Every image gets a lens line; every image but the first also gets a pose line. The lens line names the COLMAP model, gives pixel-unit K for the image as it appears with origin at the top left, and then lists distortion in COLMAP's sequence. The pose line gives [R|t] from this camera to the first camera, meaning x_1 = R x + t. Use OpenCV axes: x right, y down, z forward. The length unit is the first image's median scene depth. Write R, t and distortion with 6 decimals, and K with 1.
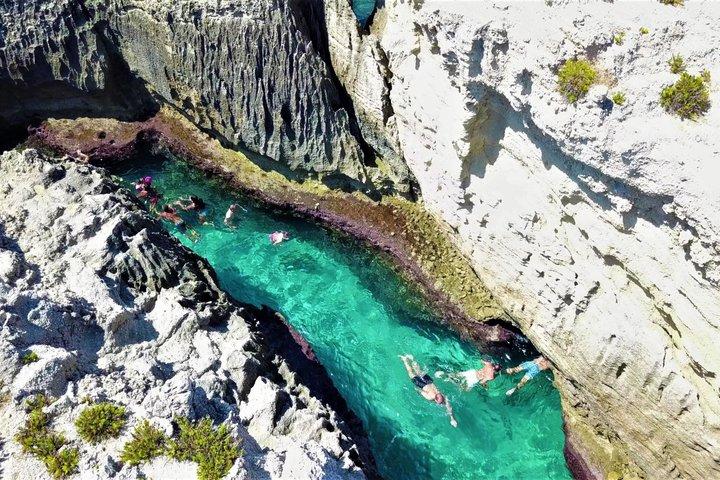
lens RADIAL K [[670.4, 0, 360.0], [0, 670.4, 240.0], [0, 0, 1]] dist [0.032904, -0.016333]
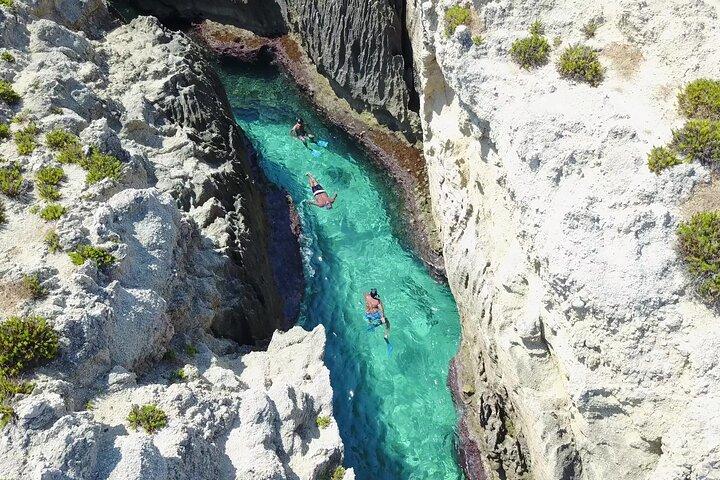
lens RADIAL K [[670.4, 0, 360.0], [0, 670.4, 240.0], [0, 0, 1]] dist [0.032904, -0.016333]
pose [[0.905597, 0.312545, -0.286723, 0.351497], [-0.315091, 0.948281, 0.038486, 0.090968], [0.283922, 0.055491, 0.957240, -0.143302]]
